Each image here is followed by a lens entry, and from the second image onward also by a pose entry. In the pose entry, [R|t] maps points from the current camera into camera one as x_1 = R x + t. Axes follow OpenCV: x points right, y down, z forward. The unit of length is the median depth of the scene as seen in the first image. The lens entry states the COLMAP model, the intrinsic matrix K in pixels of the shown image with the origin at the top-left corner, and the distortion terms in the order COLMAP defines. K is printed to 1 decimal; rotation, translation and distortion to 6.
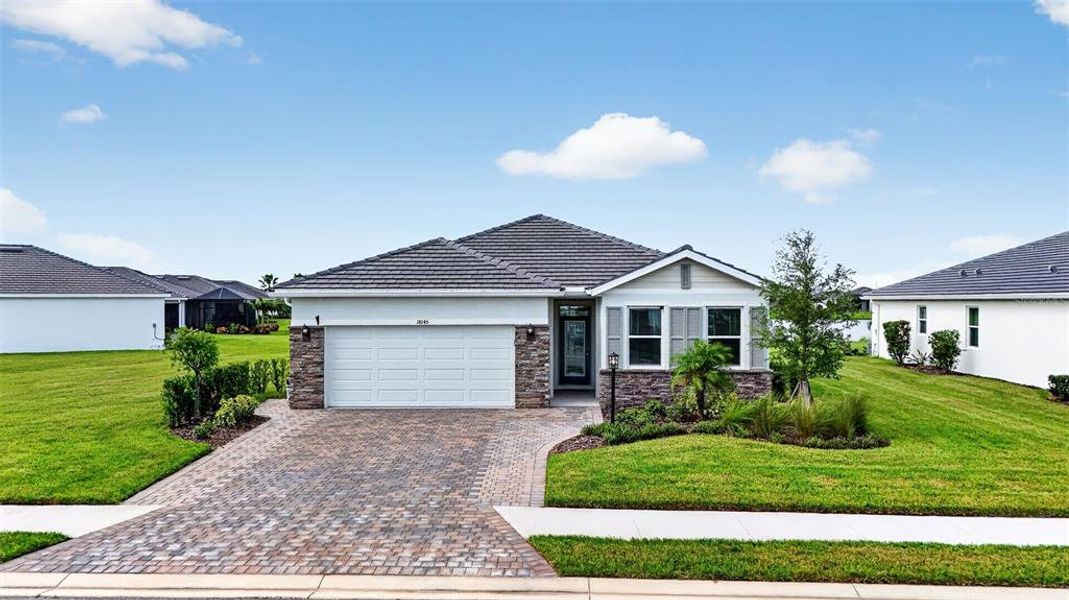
lens RADIAL K [[724.9, 0, 540.5], [0, 724.9, 333.3], [0, 0, 1]] dist [0.080354, -0.000859]
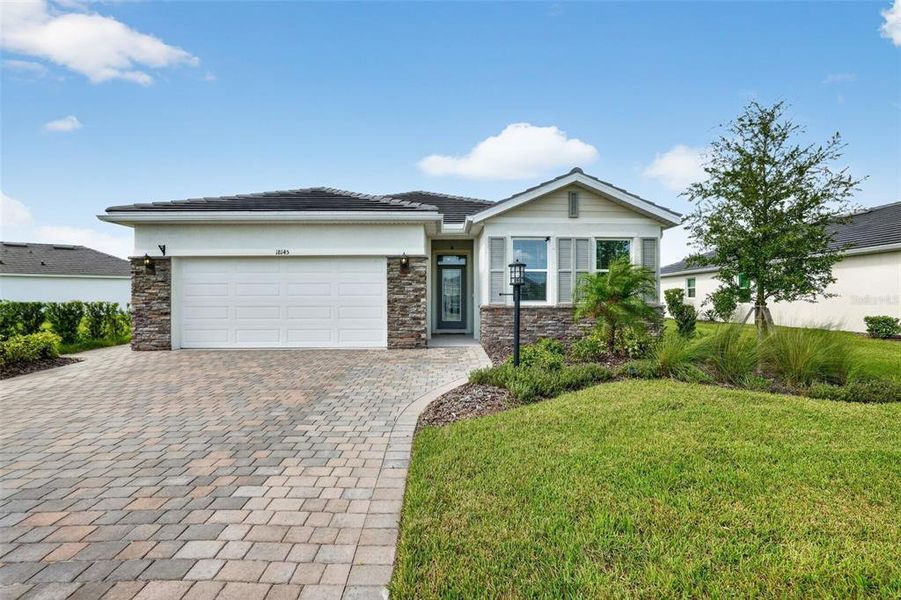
lens RADIAL K [[470.3, 0, 450.5], [0, 470.3, 300.0], [0, 0, 1]] dist [-0.010619, 0.001533]
pose [[0.998533, -0.001328, 0.054134, 0.011125], [0.001951, 0.999933, -0.011453, 0.049619], [-0.054115, 0.011542, 0.998468, 0.416128]]
